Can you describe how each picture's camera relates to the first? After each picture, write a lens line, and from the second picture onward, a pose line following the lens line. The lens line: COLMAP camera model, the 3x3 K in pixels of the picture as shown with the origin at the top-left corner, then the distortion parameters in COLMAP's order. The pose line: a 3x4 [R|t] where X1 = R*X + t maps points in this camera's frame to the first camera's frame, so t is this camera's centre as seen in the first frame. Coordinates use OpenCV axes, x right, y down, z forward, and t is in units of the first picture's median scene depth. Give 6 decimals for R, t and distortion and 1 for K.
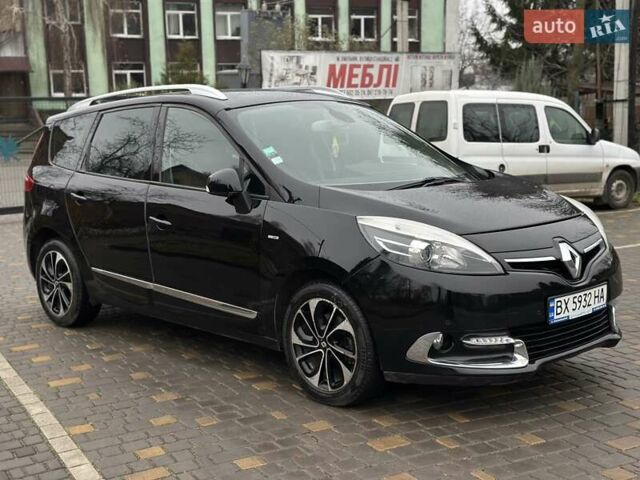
lens RADIAL K [[900.1, 0, 320.0], [0, 900.1, 240.0], [0, 0, 1]] dist [0.101202, 0.031306]
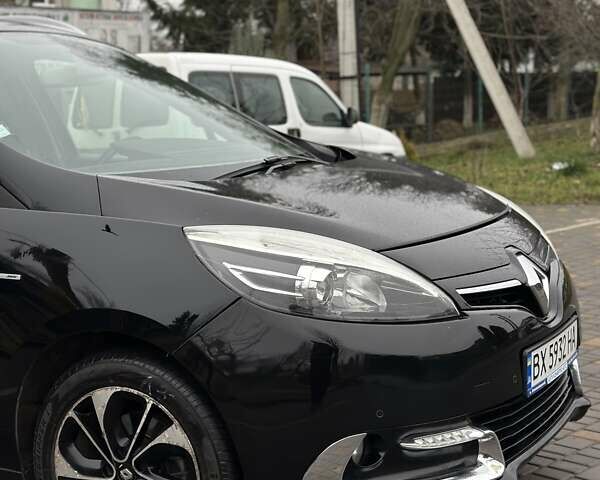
lens RADIAL K [[1110.0, 0, 300.0], [0, 1110.0, 240.0], [0, 0, 1]] dist [0.162731, -0.039042]
pose [[0.949424, -0.051900, 0.309676, -0.097045], [0.058080, 0.998254, -0.010761, -0.007533], [-0.308577, 0.028203, 0.950781, 0.350130]]
